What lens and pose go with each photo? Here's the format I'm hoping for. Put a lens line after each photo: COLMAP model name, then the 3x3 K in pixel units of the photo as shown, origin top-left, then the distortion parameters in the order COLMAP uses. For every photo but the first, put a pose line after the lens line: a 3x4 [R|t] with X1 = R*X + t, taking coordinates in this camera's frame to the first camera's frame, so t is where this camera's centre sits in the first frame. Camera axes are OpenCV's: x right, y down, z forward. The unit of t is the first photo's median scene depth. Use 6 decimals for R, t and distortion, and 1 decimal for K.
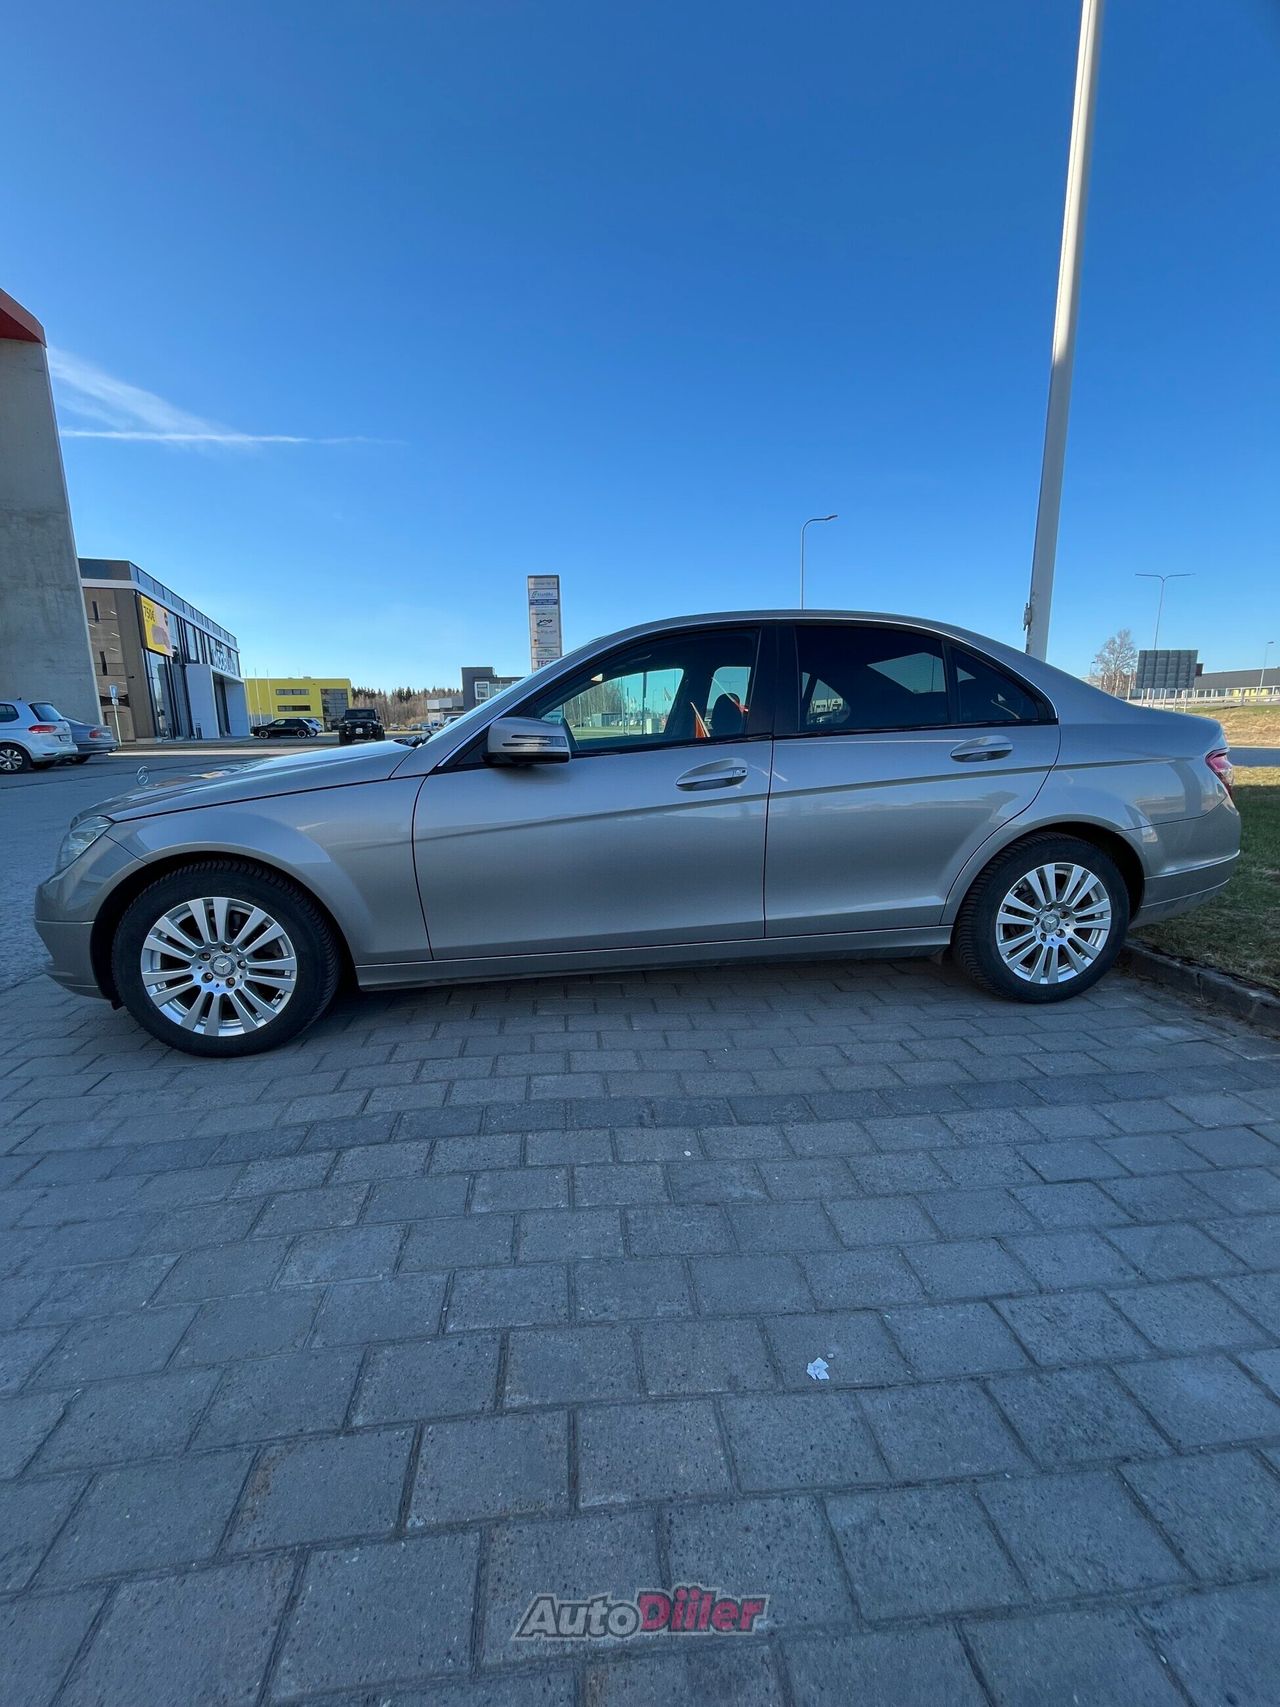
lens RADIAL K [[690.7, 0, 640.0], [0, 690.7, 853.5], [0, 0, 1]] dist [-0.002950, -0.000495]
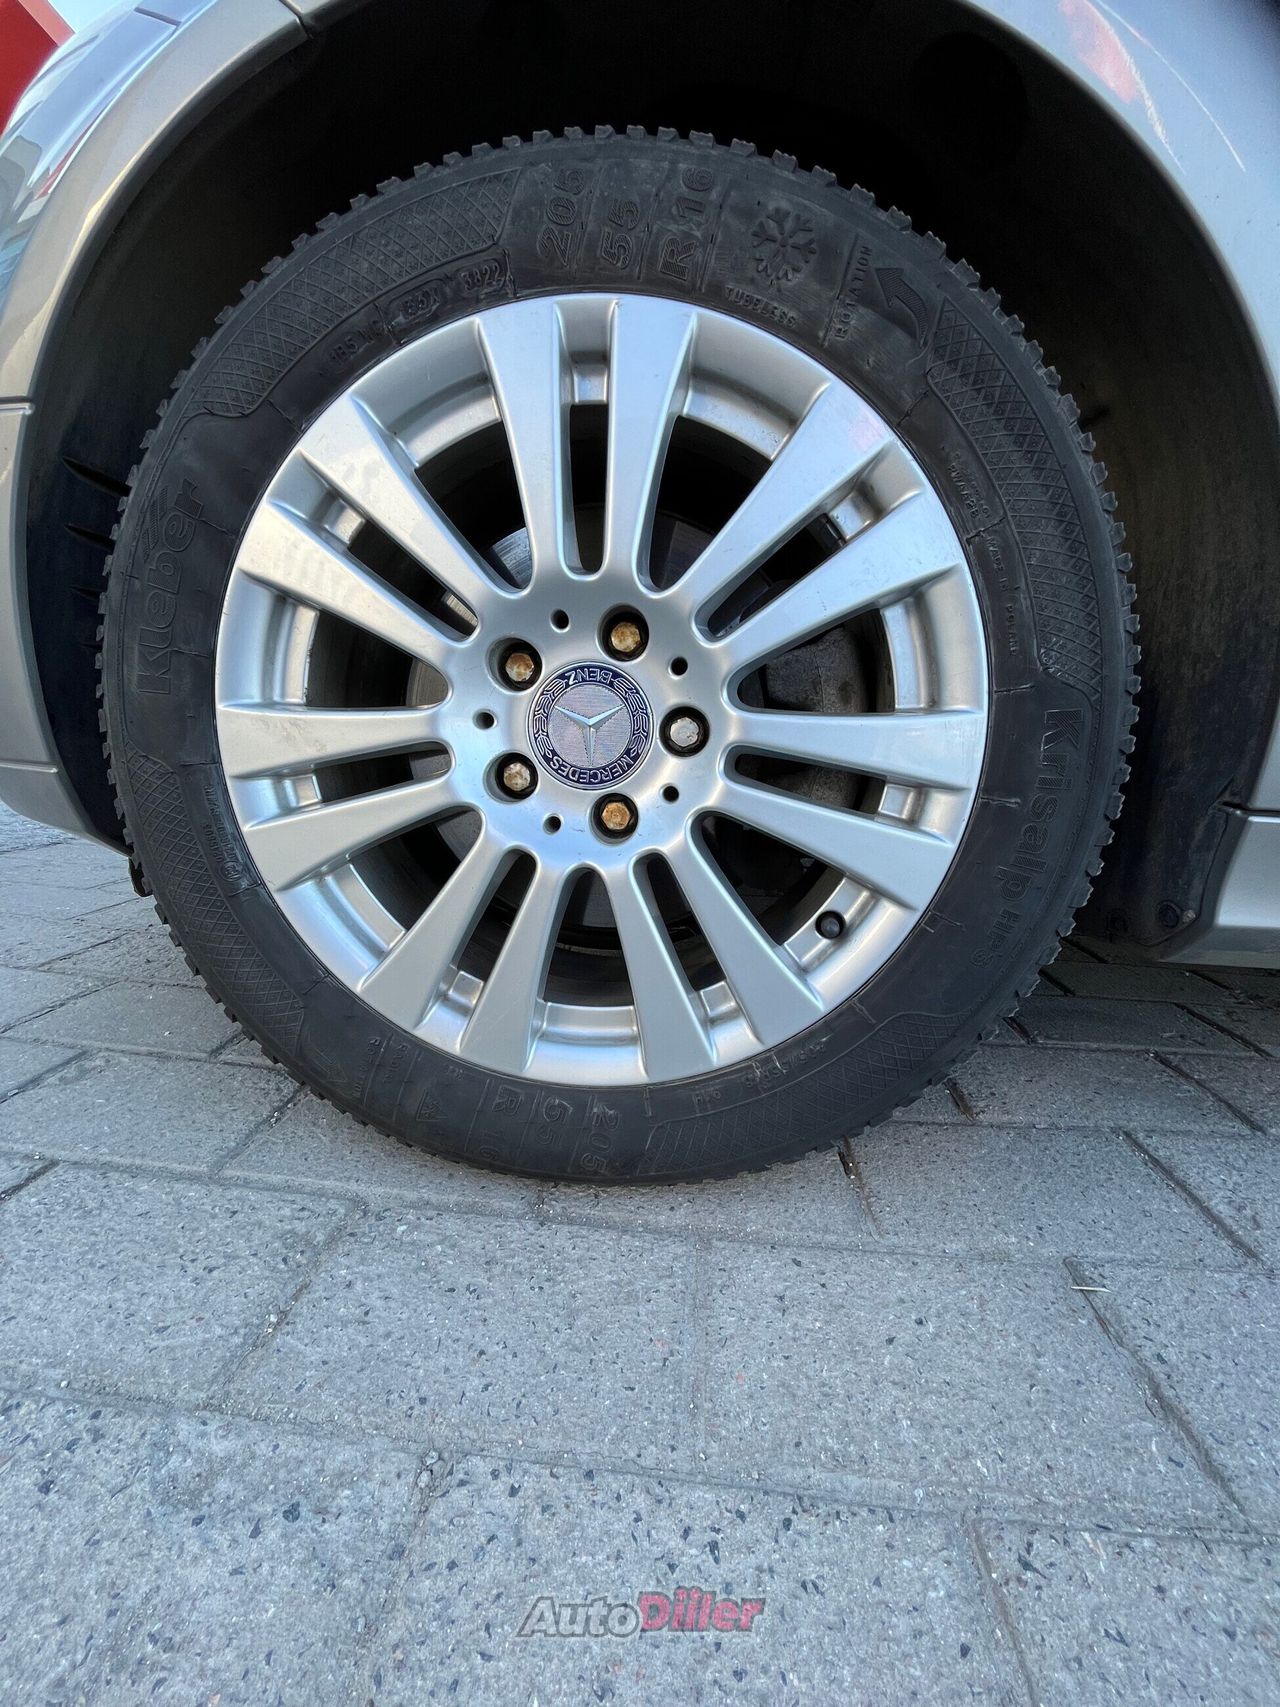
lens RADIAL K [[681.2, 0, 653.5], [0, 681.2, 823.9], [0, 0, 1]] dist [-0.001211, -0.000072]
pose [[0.976521, 0.102566, -0.189440, -0.547685], [-0.110854, 0.993267, -0.033653, 0.195199], [0.184713, 0.053863, 0.981315, 0.814000]]
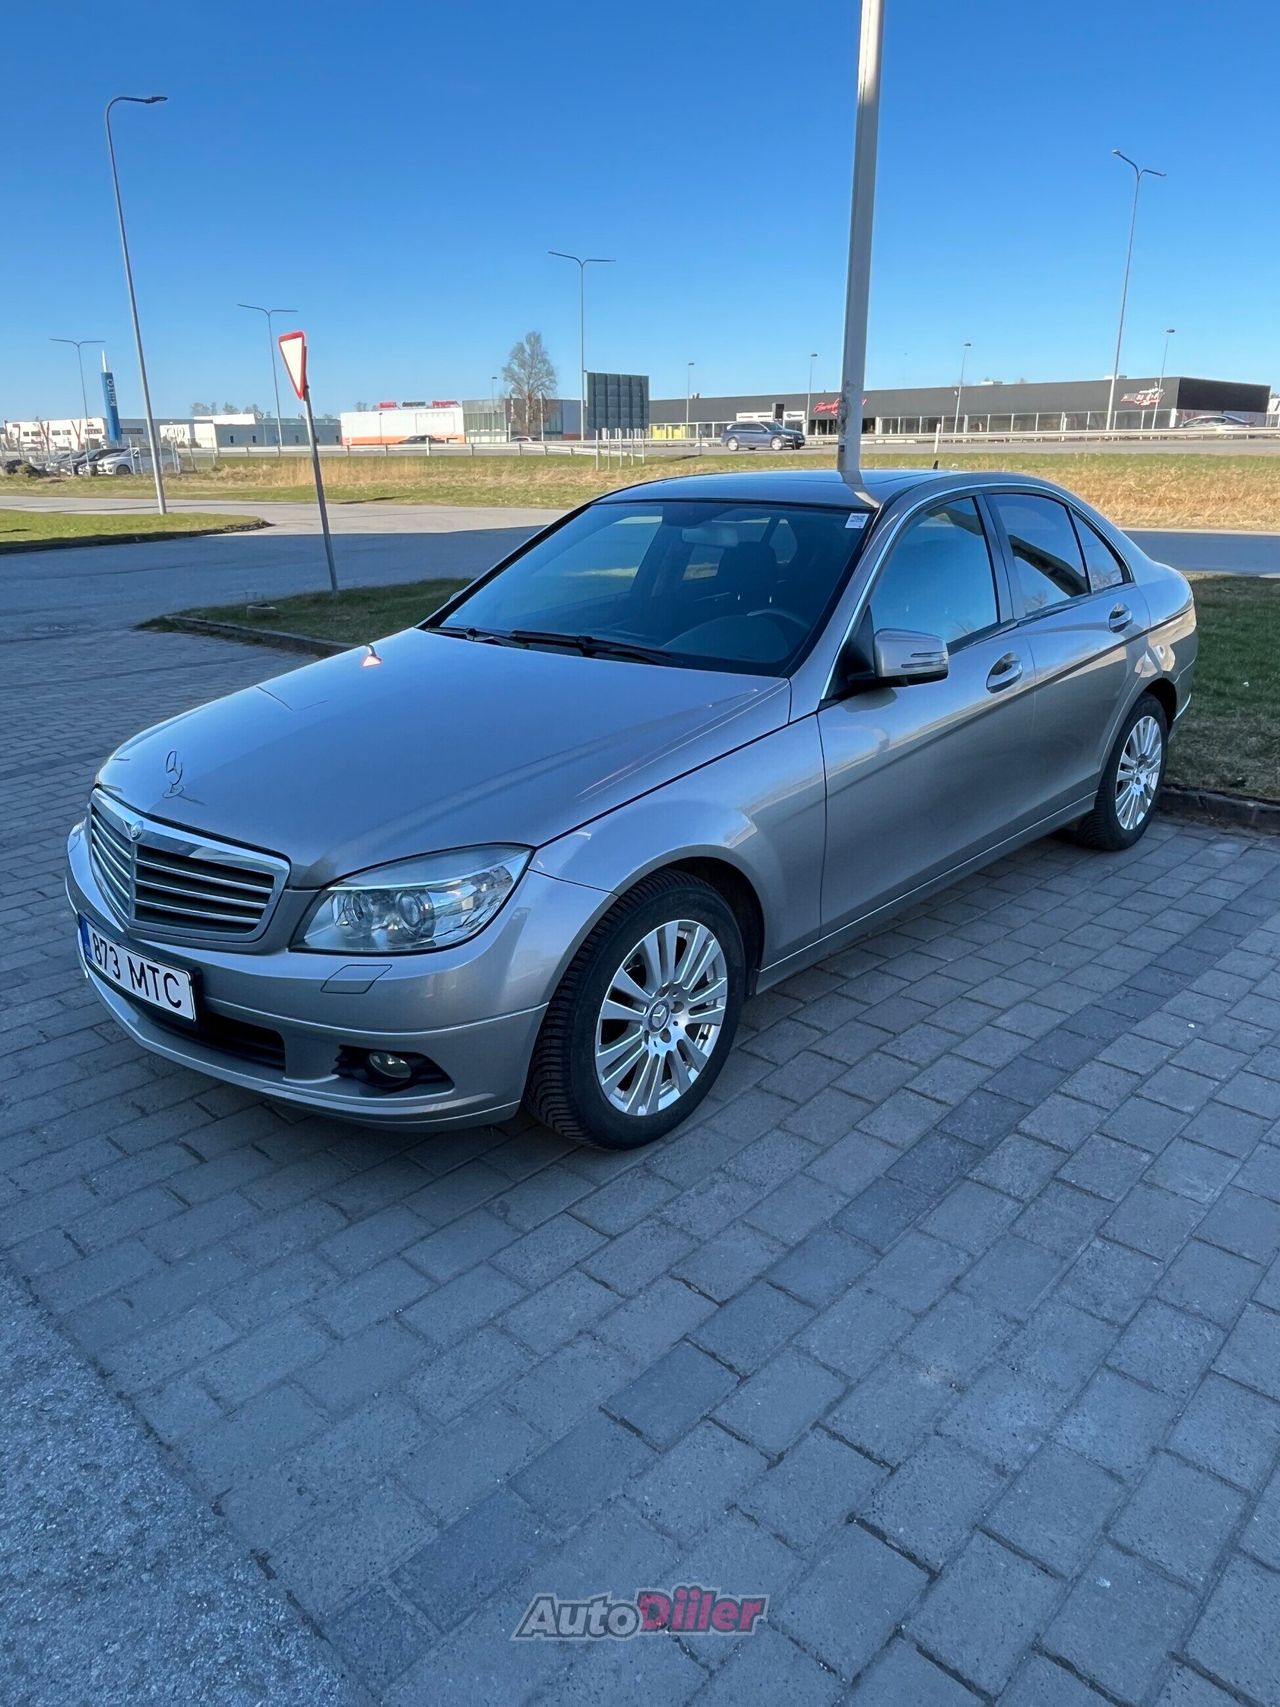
lens RADIAL K [[1167.6, 0, 640.0], [0, 1167.6, 853.5], [0, 0, 1]] dist [0.003325, 0.001543]
pose [[0.762619, -0.200472, 0.614999, -1.332468], [0.116533, 0.977786, 0.174225, -0.215387], [-0.636264, -0.061199, 0.769040, 0.090897]]
